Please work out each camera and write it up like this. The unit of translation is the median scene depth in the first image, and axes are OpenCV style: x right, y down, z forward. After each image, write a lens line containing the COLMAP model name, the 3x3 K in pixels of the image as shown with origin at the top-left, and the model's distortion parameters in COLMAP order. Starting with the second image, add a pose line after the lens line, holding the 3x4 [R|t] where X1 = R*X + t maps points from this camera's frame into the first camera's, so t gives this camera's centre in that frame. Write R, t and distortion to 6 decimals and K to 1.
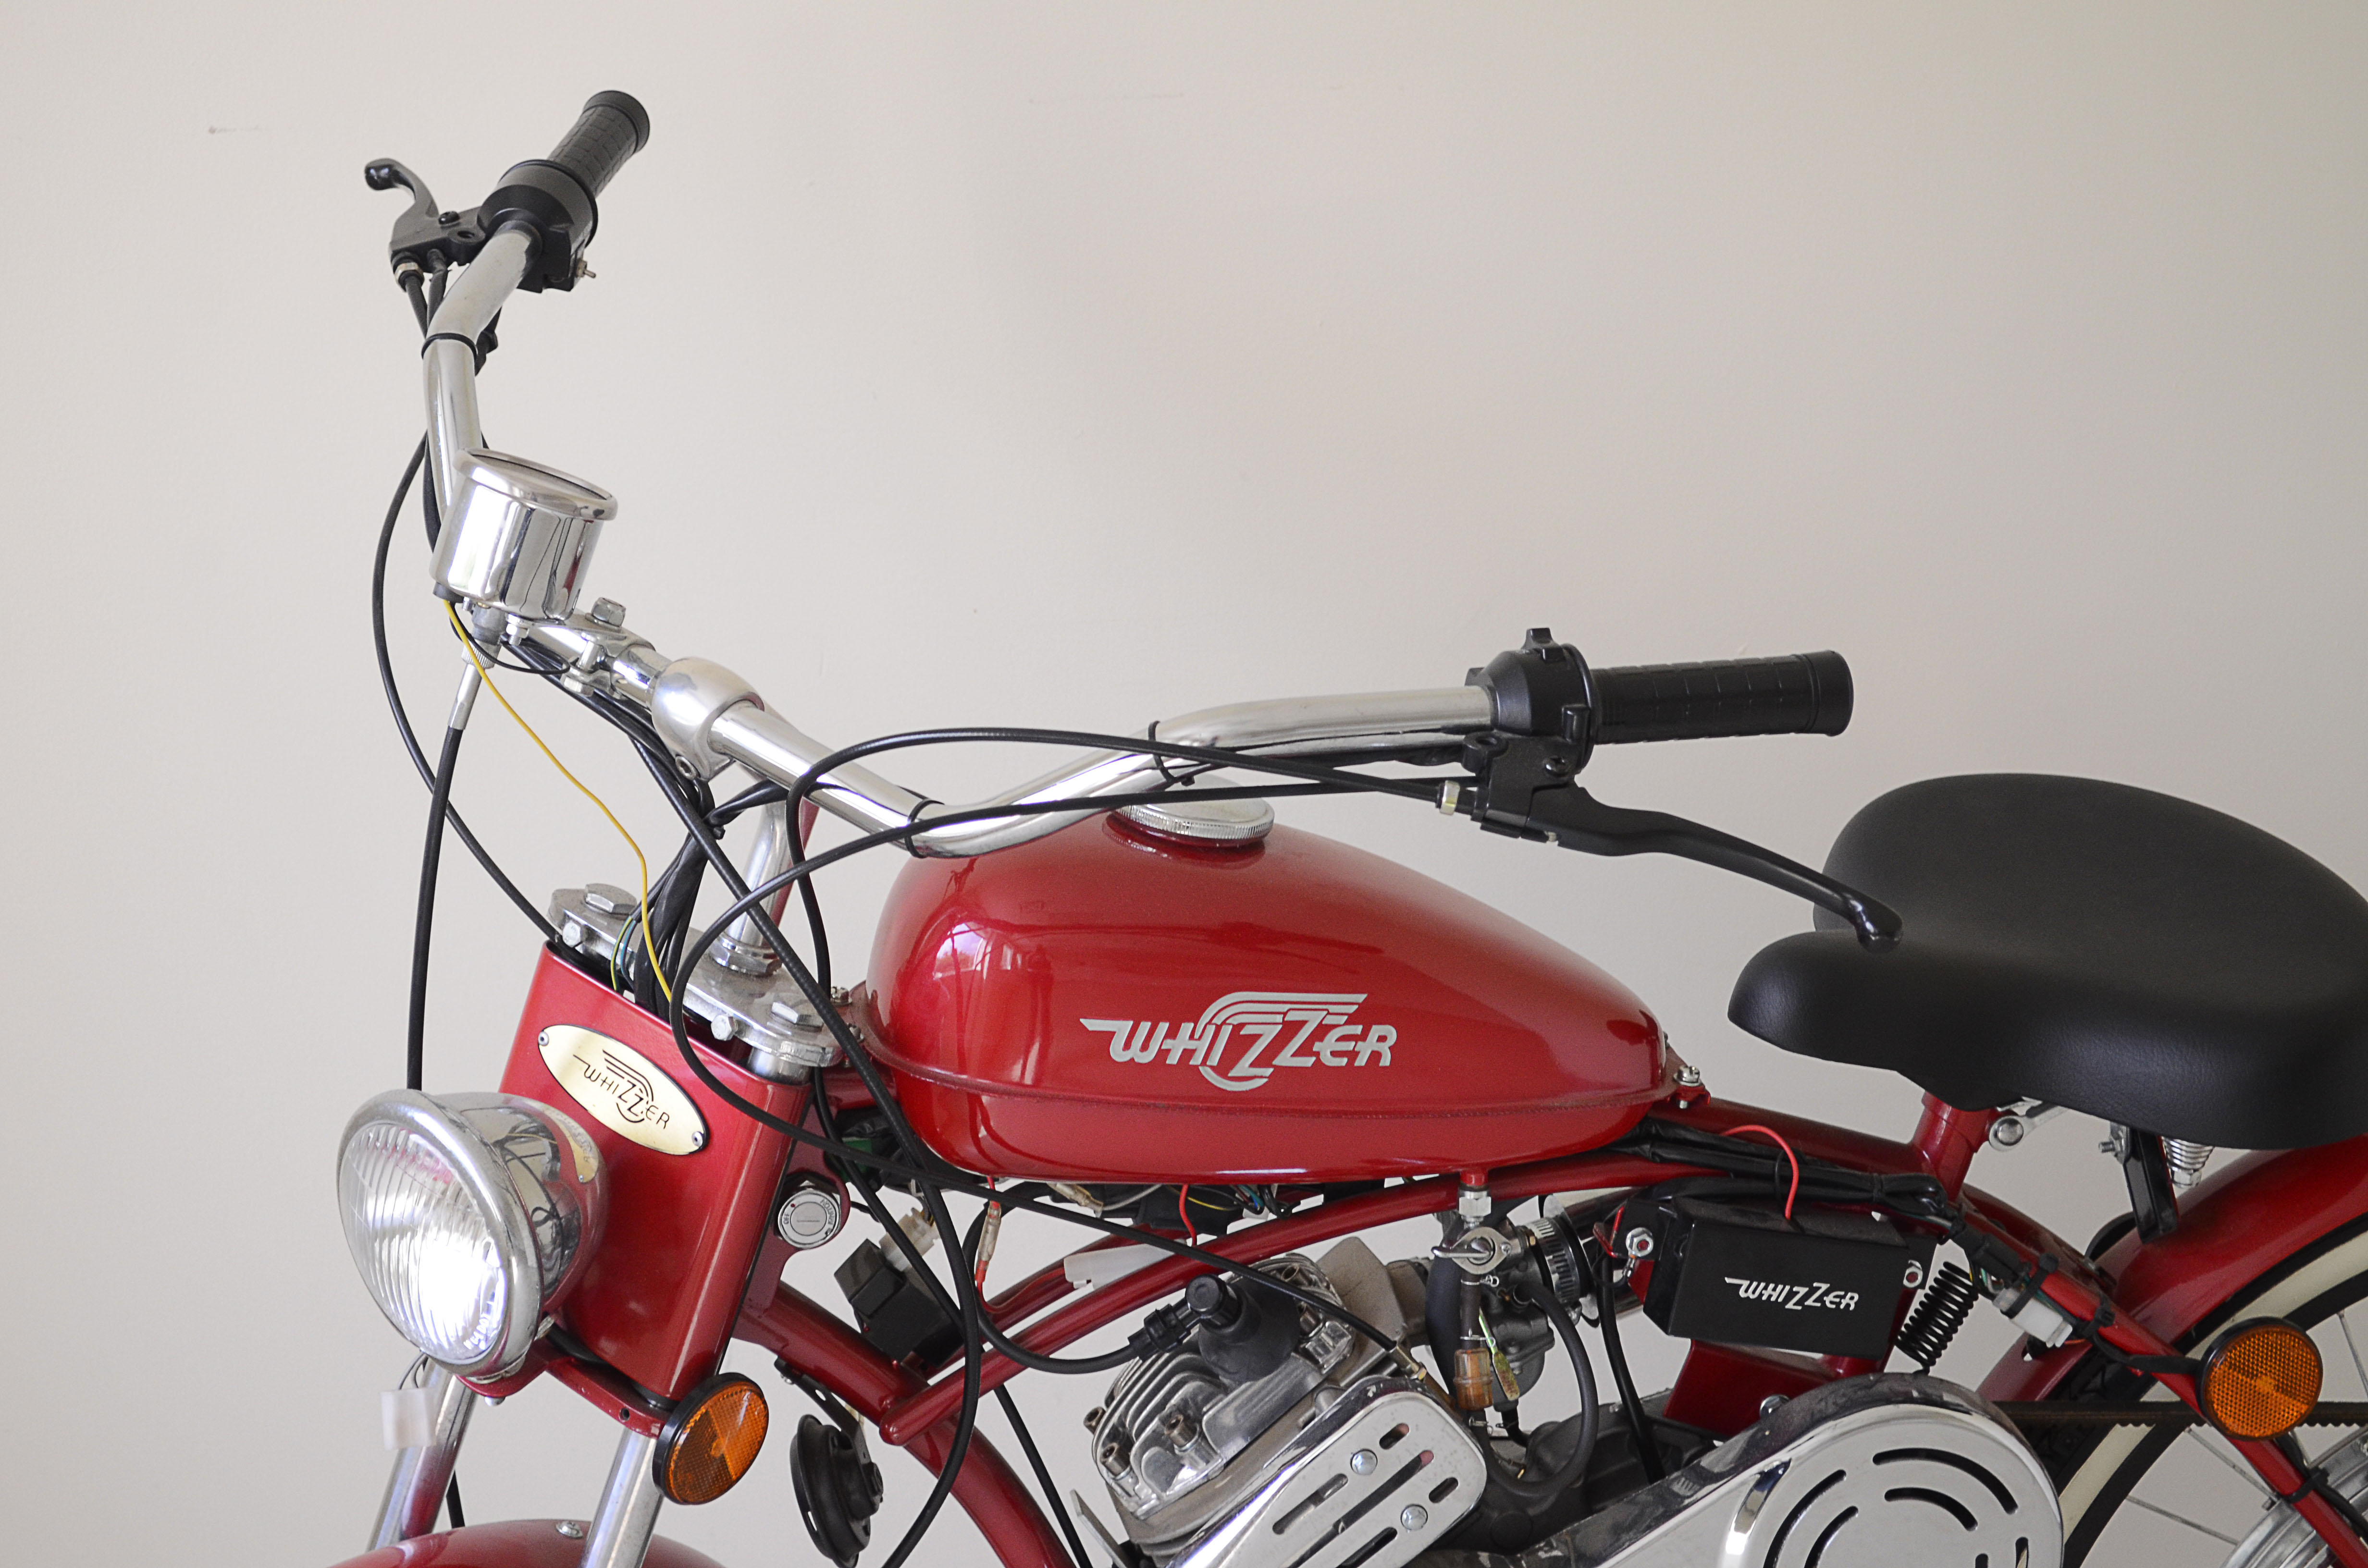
lens RADIAL K [[4272.5, 0, 1189.6], [0, 4272.5, 823.1], [0, 0, 1]] dist [0.027515, 0.106174]
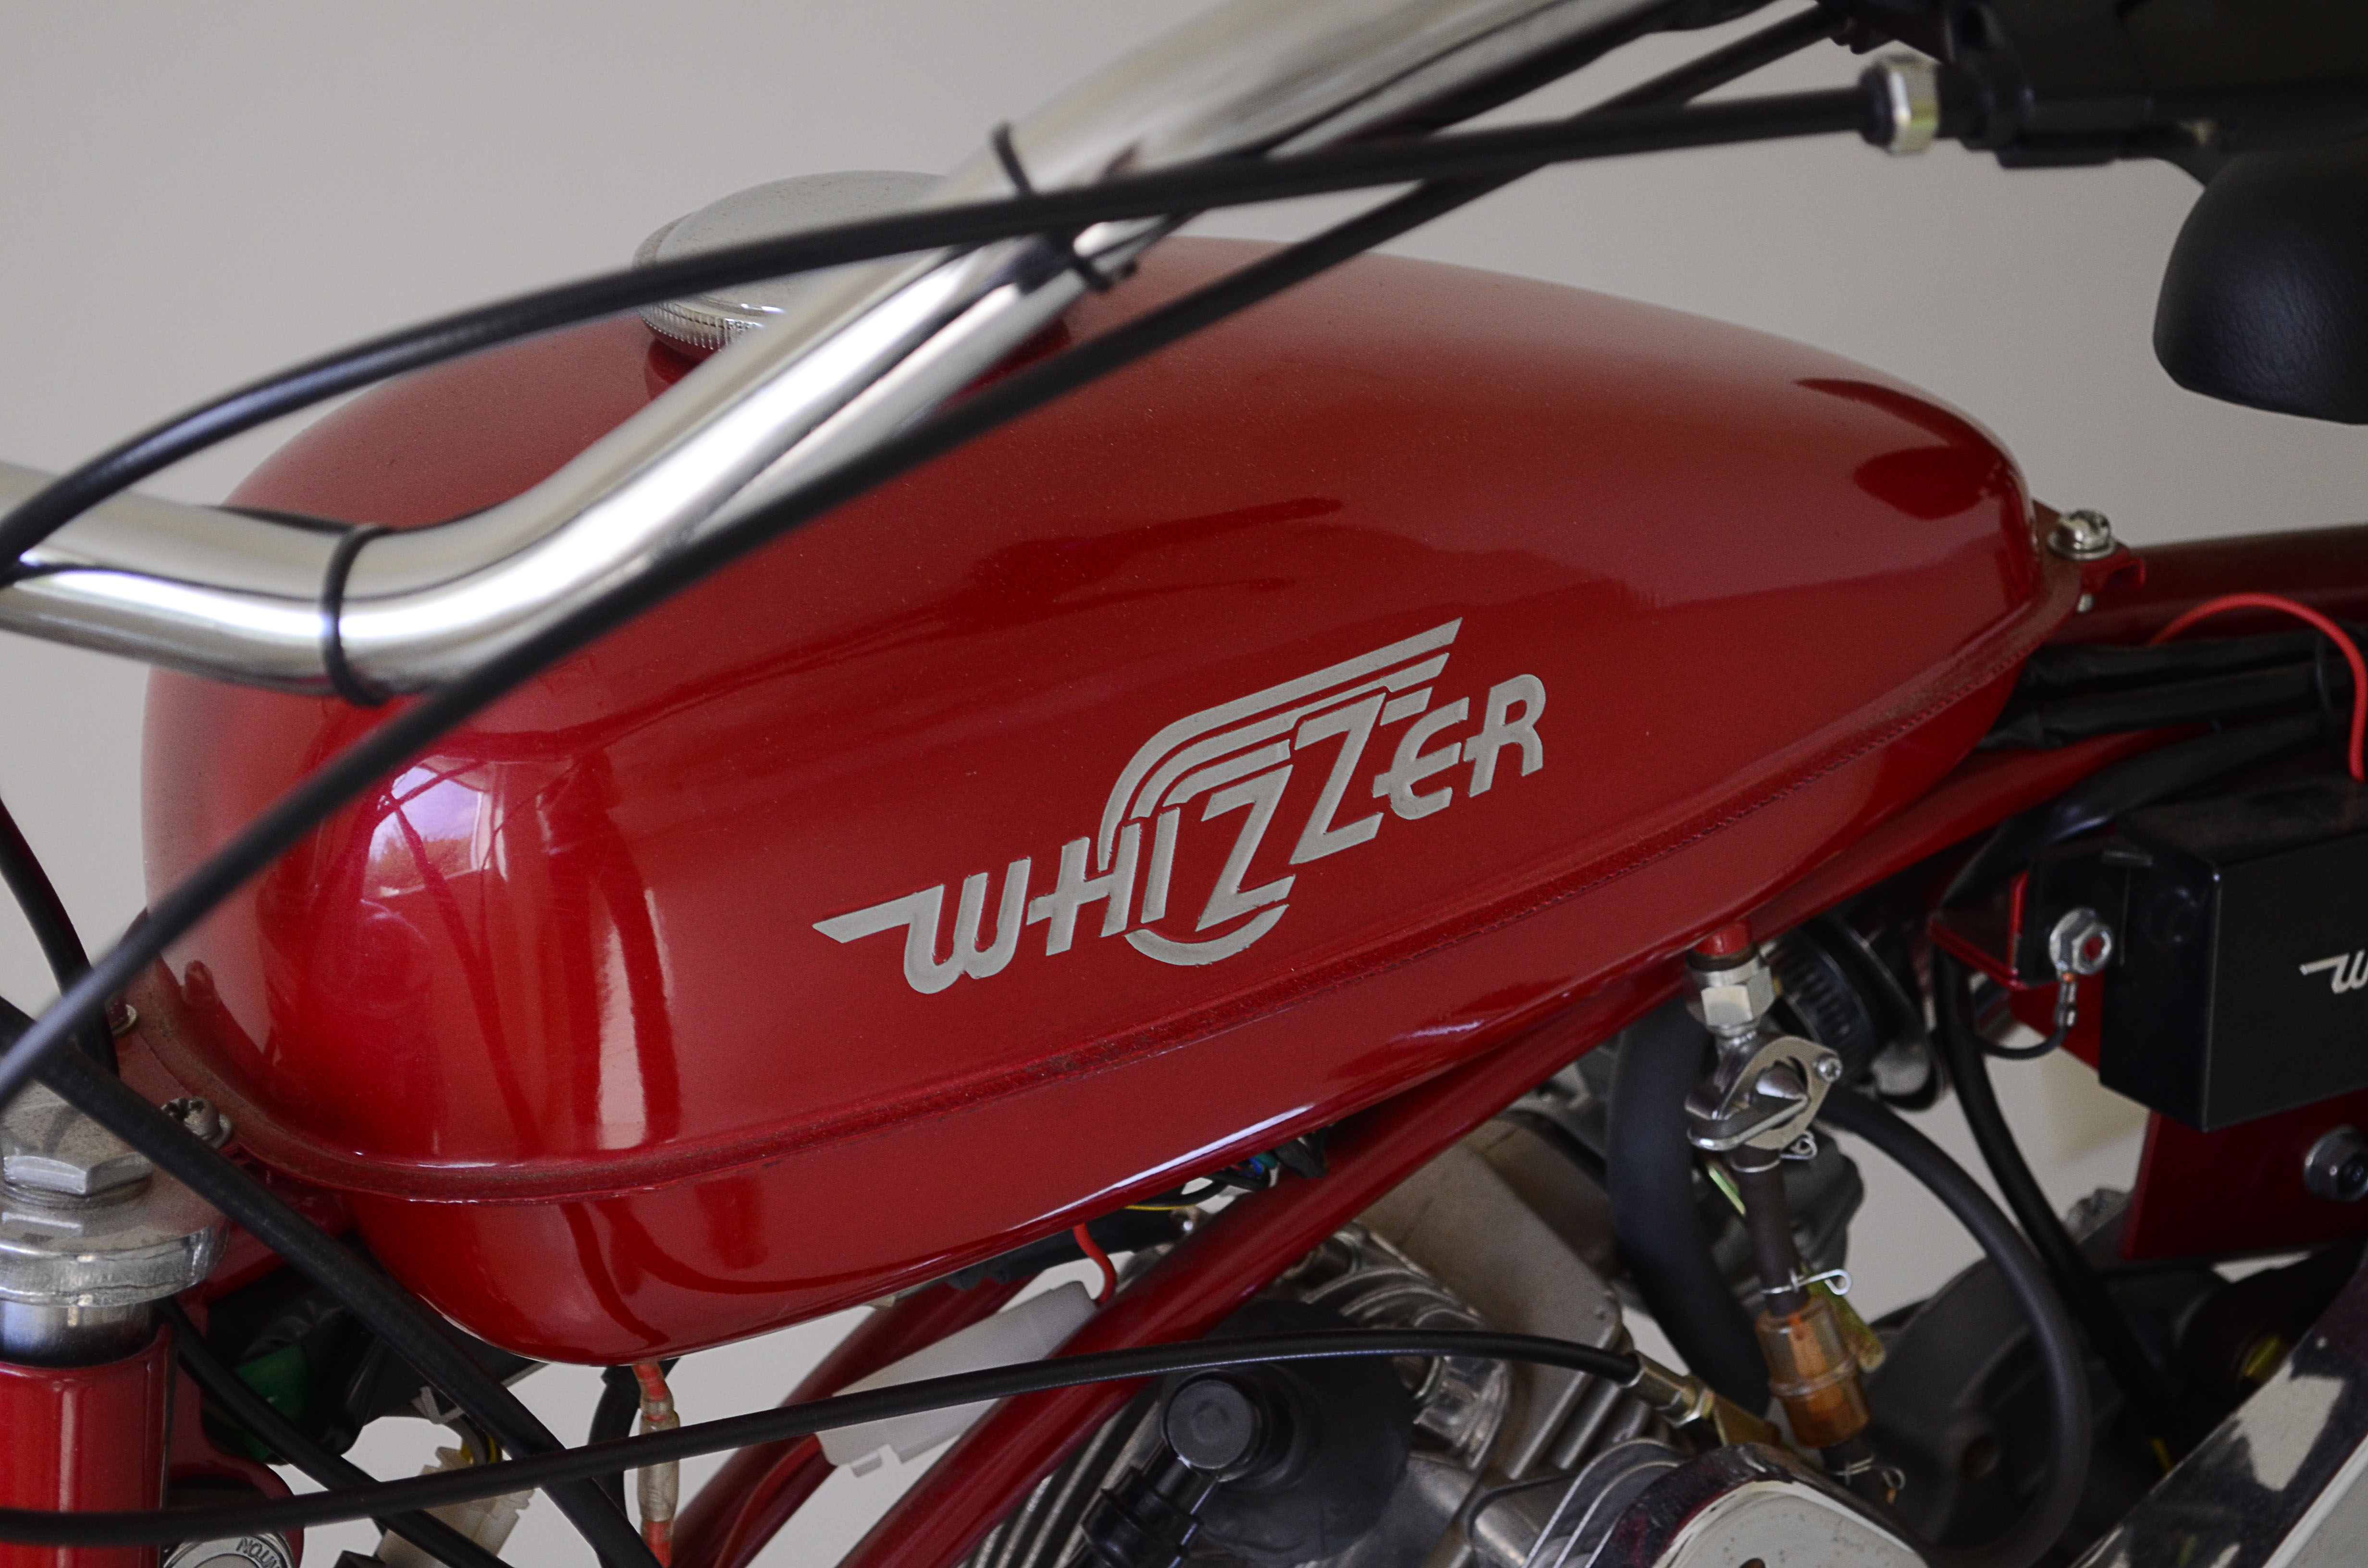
lens RADIAL K [[5357.6, 0, 1184.0], [0, 5357.6, 784.0], [0, 0, 1]] dist [0.071190, 0.146160]
pose [[0.932077, -0.304099, 0.196867, -0.082162], [0.266255, 0.943571, 0.196930, -0.048173], [-0.245645, -0.131137, 0.960449, 0.534745]]
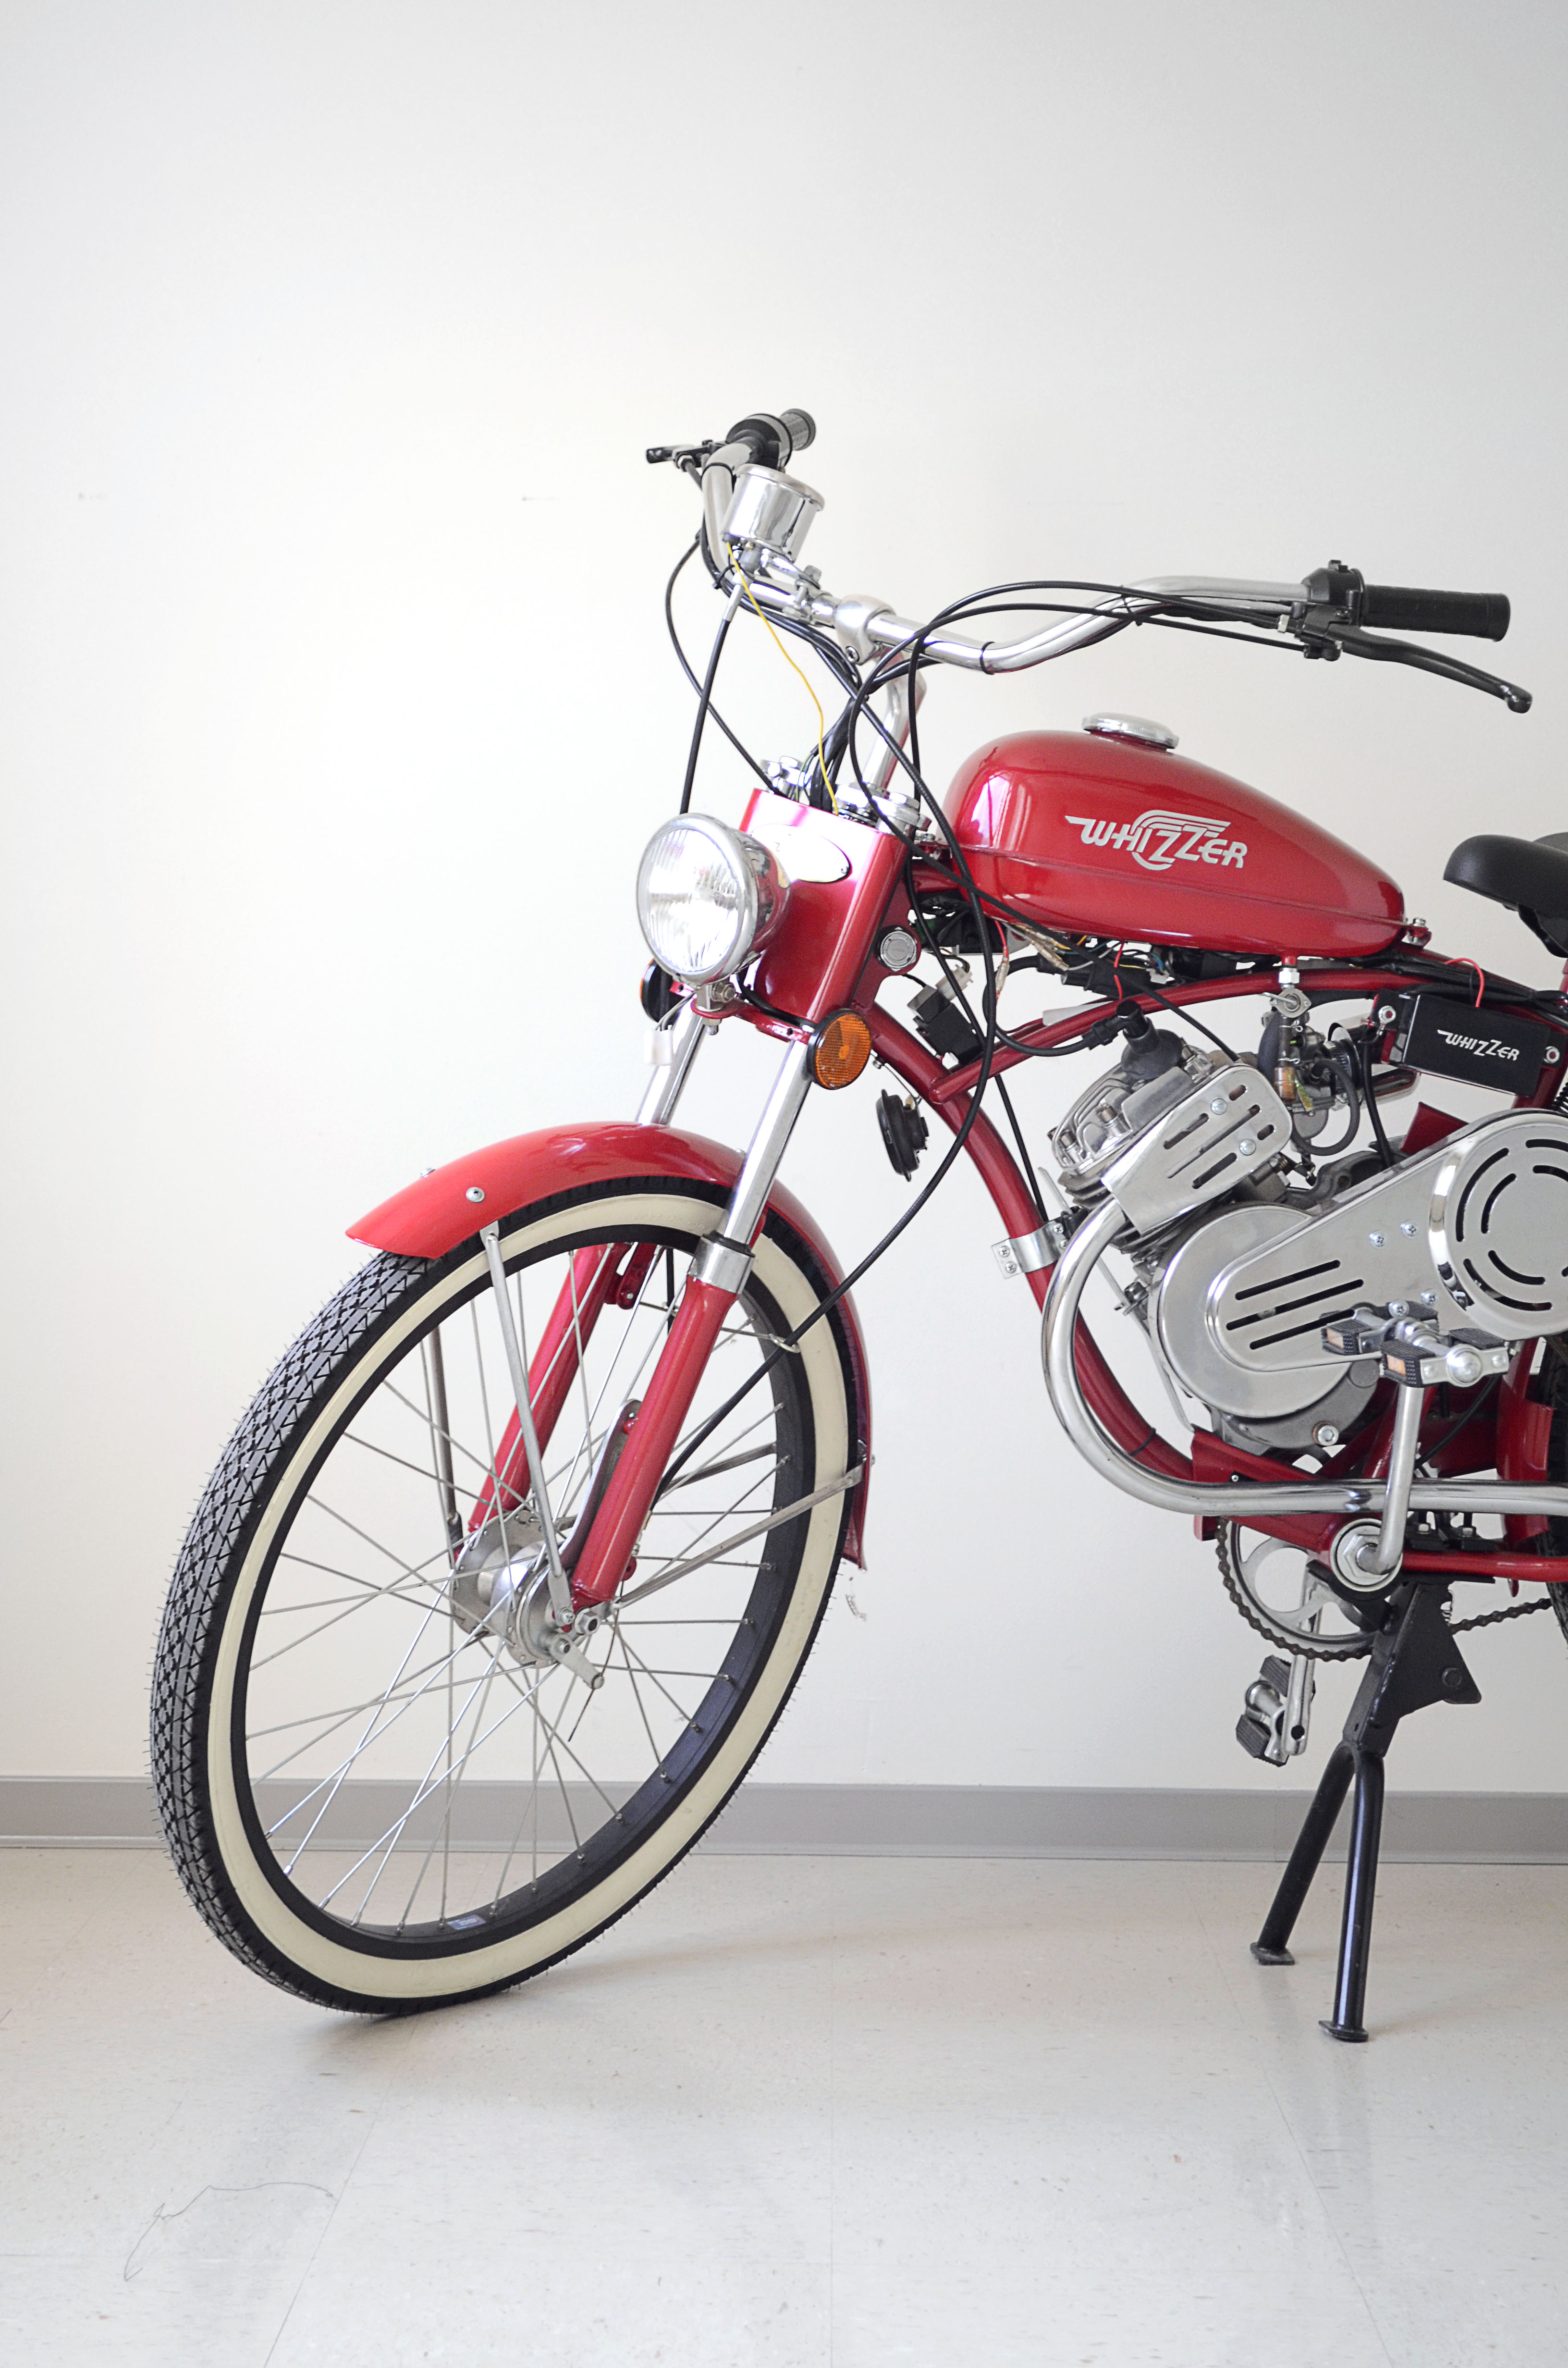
lens RADIAL K [[4094.2, 0, 784.0], [0, 4094.2, 1184.0], [0, 0, 1]] dist [0.011902, 0.058941]
pose [[0.997344, 0.043108, -0.058700, -0.034822], [-0.055415, 0.972181, -0.227581, 0.566203], [0.047256, 0.230229, 0.971988, -0.579426]]
